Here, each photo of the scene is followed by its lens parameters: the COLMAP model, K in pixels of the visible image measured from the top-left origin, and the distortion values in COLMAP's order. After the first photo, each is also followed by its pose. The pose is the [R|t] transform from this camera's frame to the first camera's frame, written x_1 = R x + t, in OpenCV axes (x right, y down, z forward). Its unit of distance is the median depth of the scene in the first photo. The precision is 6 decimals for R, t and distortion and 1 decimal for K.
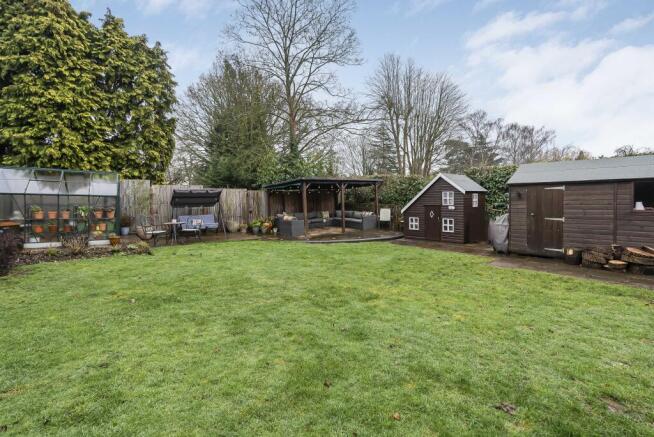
lens RADIAL K [[305.8, 0, 327.4], [0, 305.8, 210.3], [0, 0, 1]] dist [-0.001310, -0.000470]
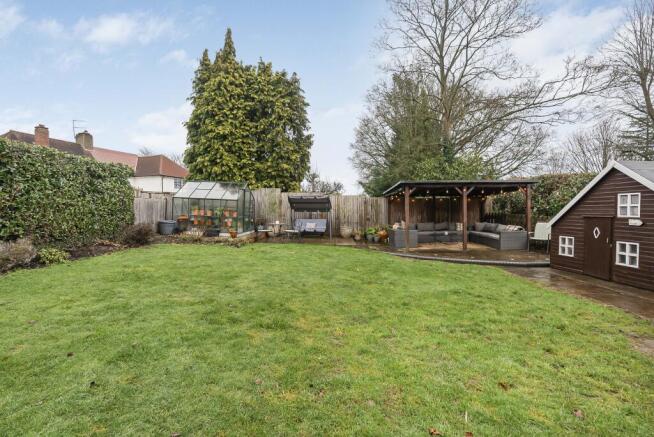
lens RADIAL K [[291.7, 0, 327.0], [0, 291.7, 218.5], [0, 0, 1]] dist [-0.001351, -0.000226]
pose [[0.760159, 0.037234, -0.648669, 0.320438], [-0.045054, 0.998974, 0.004544, 0.006693], [0.648173, 0.025770, 0.761057, 0.248560]]
